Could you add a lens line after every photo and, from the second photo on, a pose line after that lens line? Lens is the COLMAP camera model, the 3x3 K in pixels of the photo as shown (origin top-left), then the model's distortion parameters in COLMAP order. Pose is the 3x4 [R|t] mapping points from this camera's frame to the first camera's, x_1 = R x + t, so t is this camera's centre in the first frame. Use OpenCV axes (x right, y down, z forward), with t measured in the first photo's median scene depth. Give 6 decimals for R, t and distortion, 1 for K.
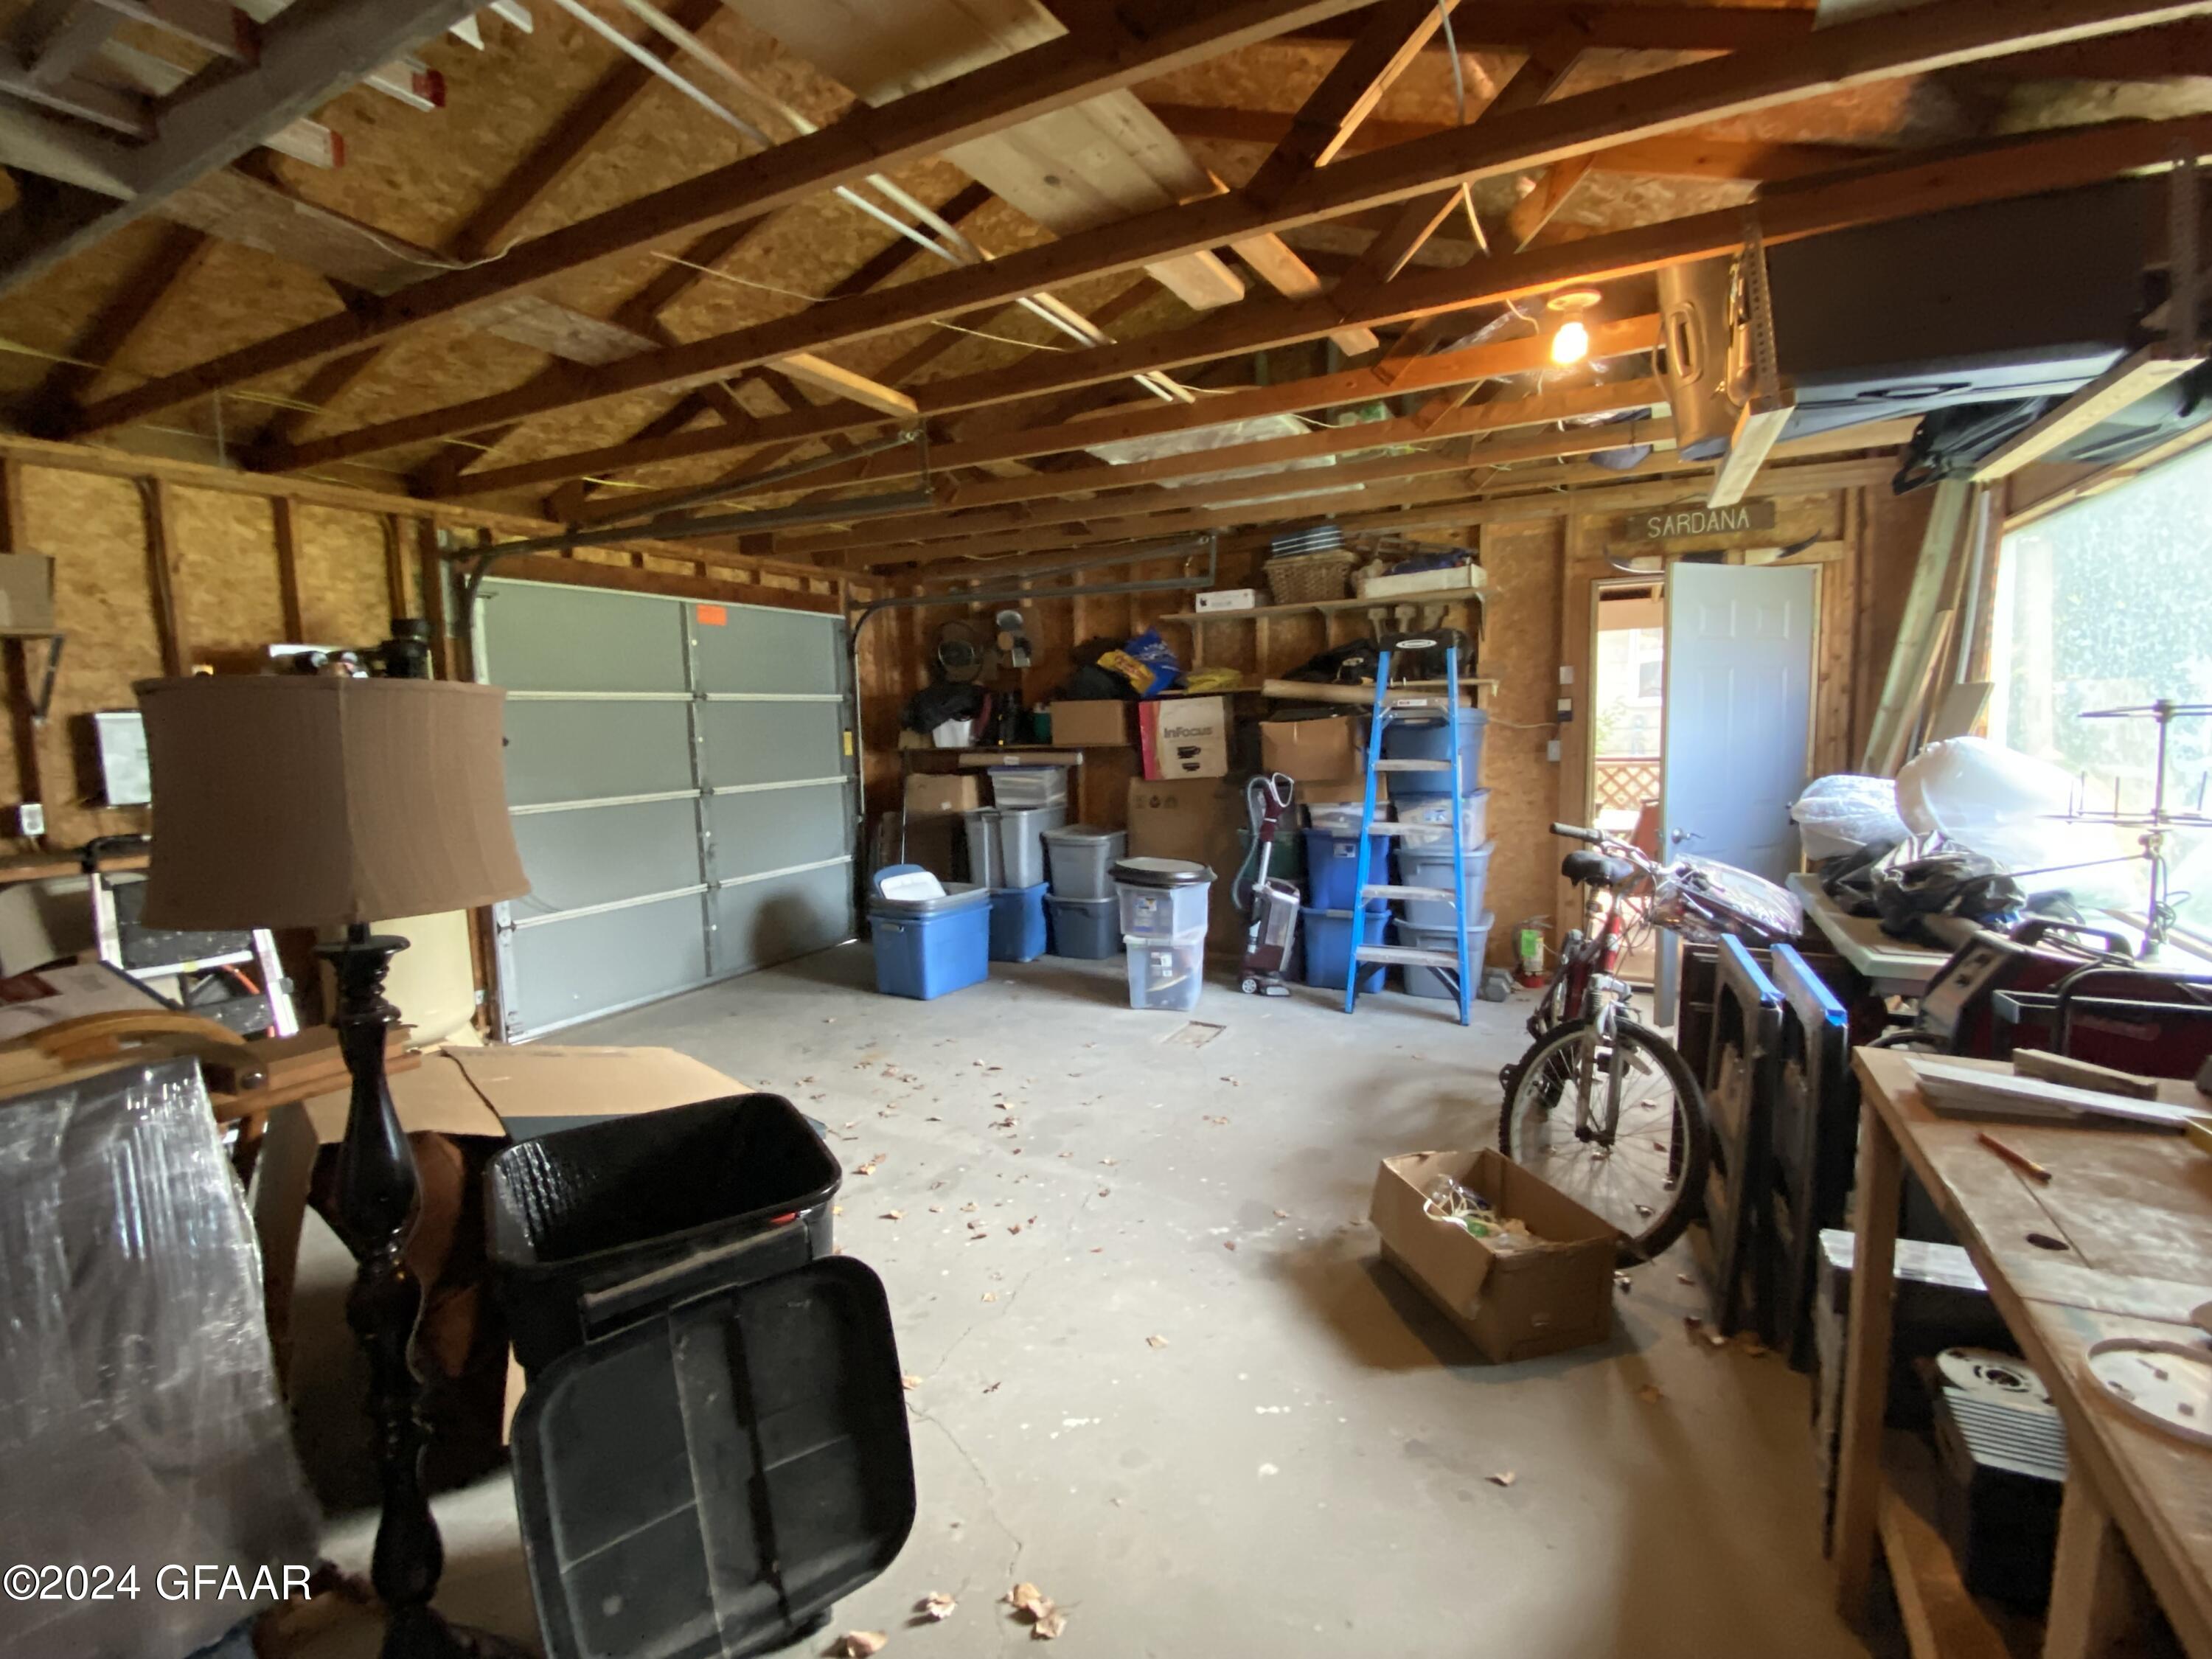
lens RADIAL K [[1011.2, 0, 1106.0], [0, 1011.2, 829.5], [0, 0, 1]] dist [-0.000165, -0.000056]
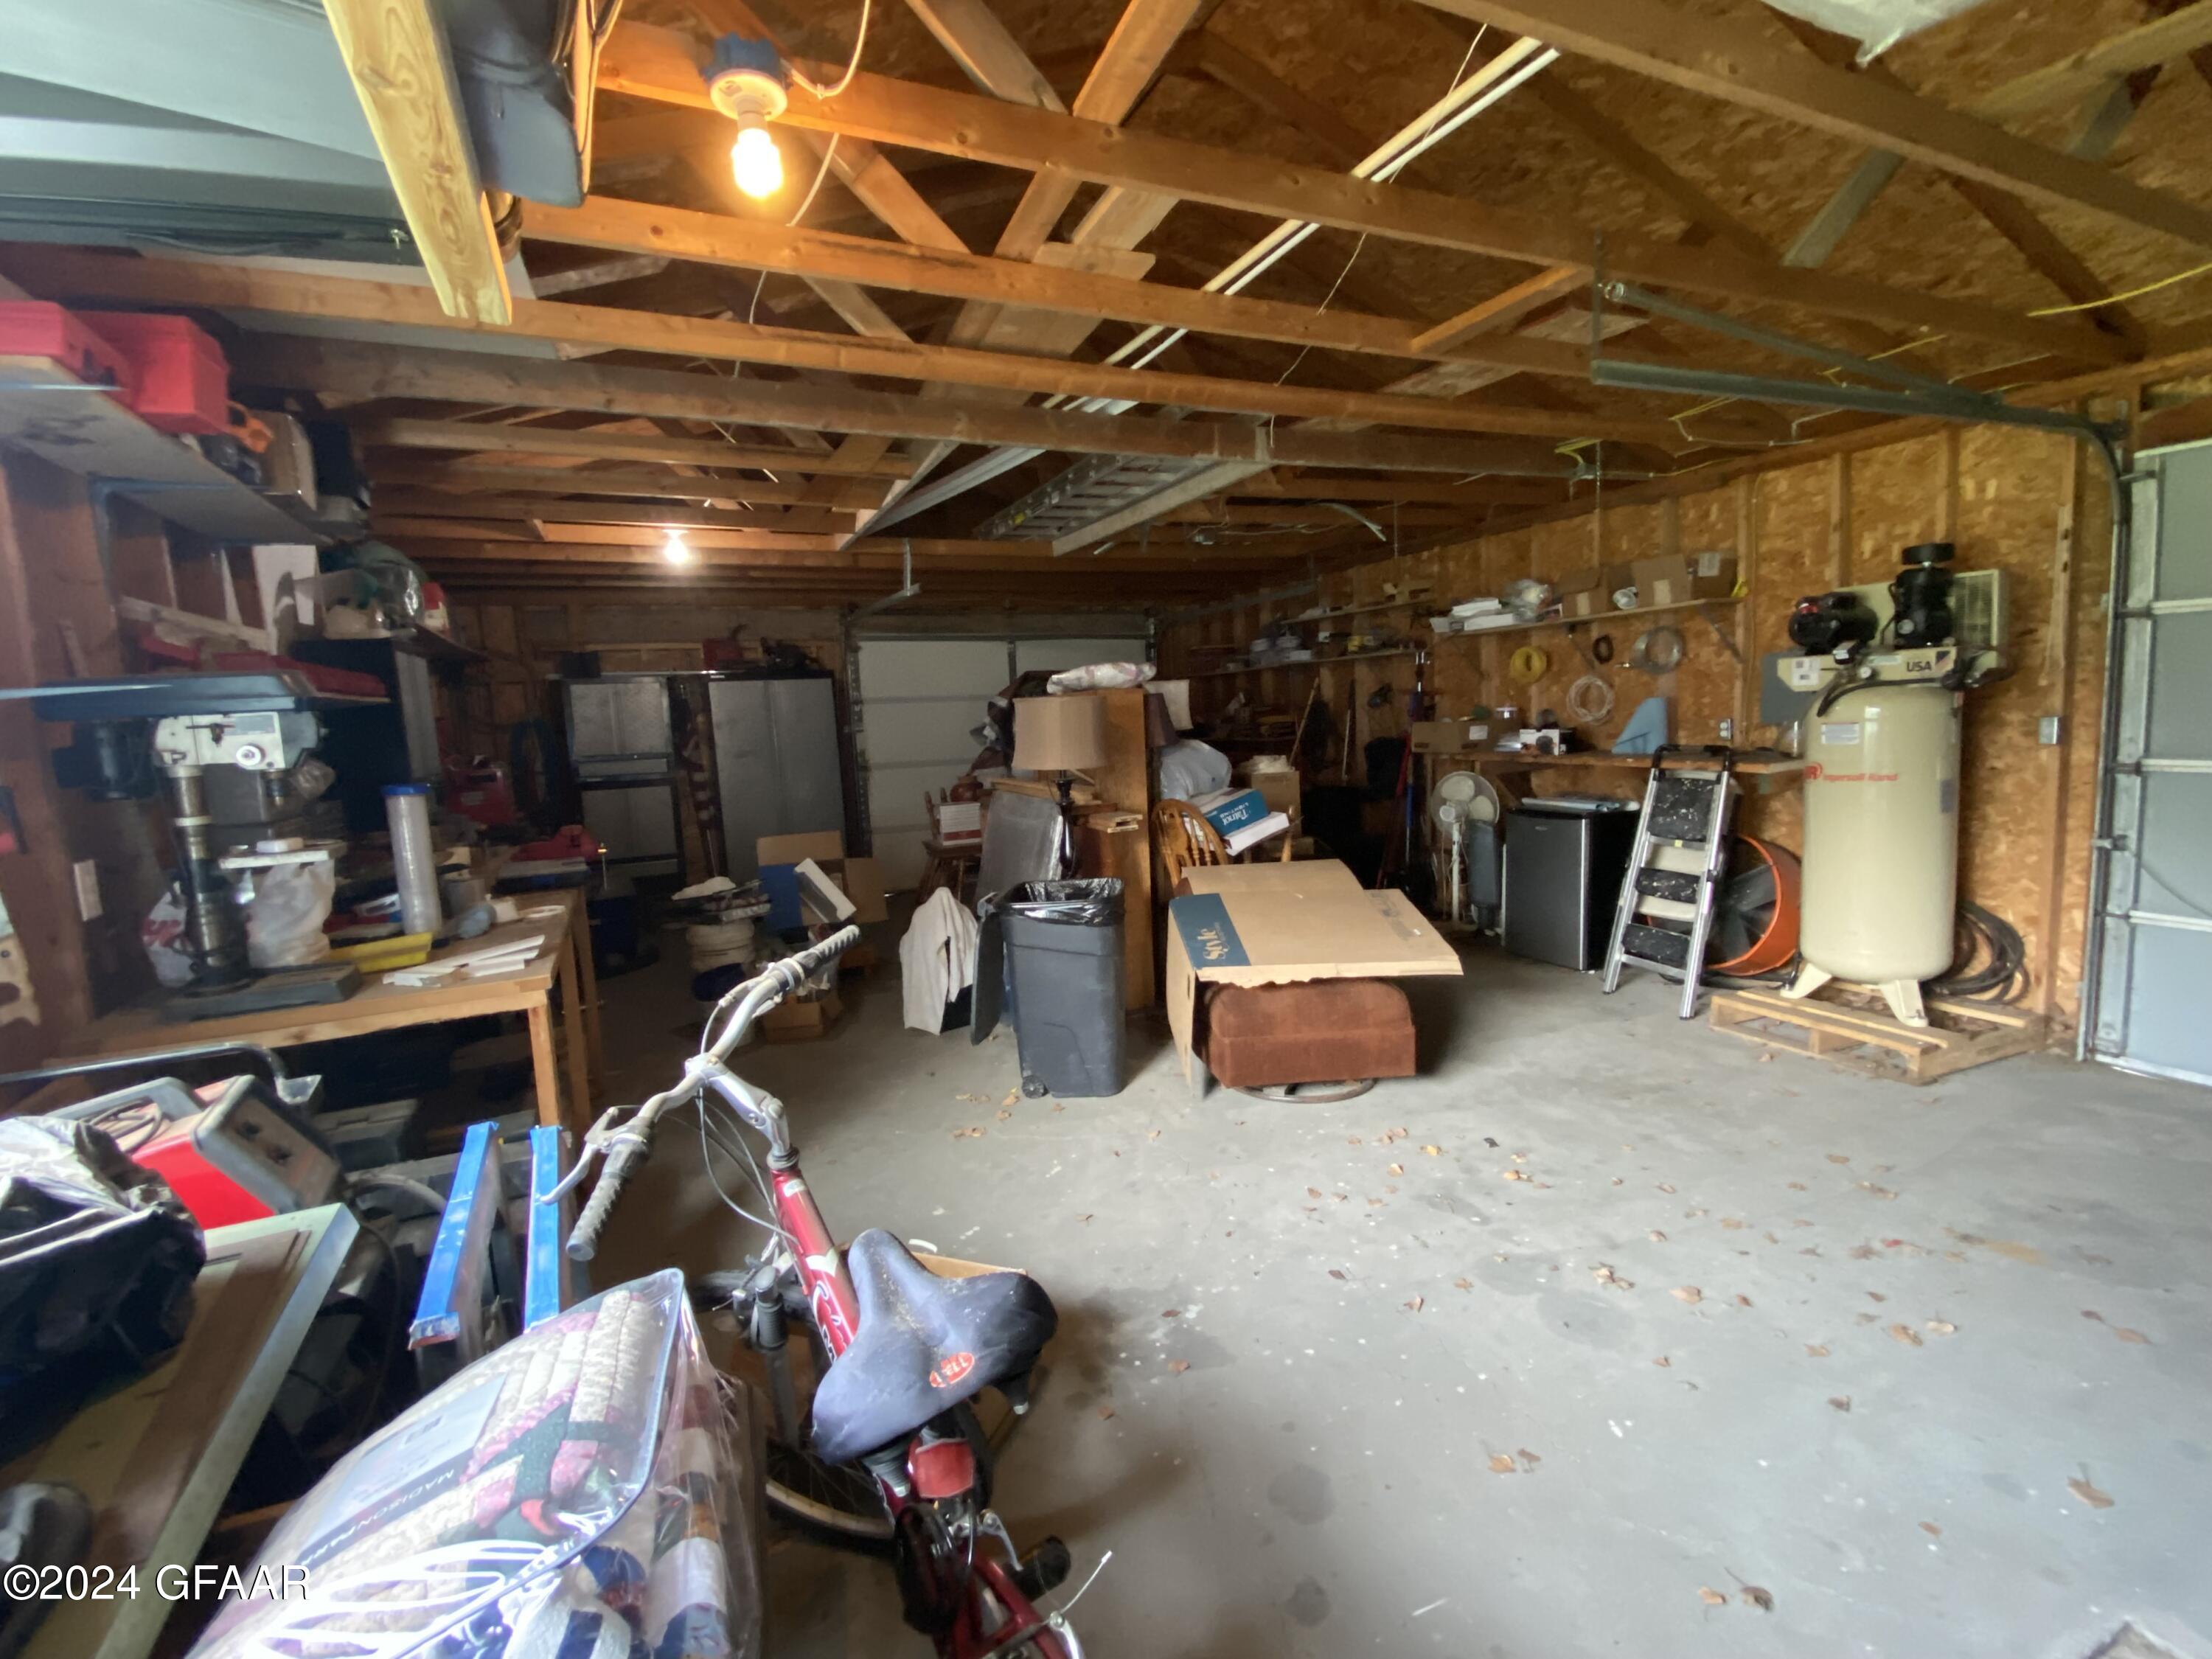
lens RADIAL K [[1011.2, 0, 1106.0], [0, 1011.2, 829.5], [0, 0, 1]] dist [-0.000165, -0.000056]
pose [[-0.614599, 0.148723, -0.774693, 0.646351], [-0.021465, 0.978550, 0.204888, -0.150277], [0.788547, 0.142553, -0.598224, 1.186642]]
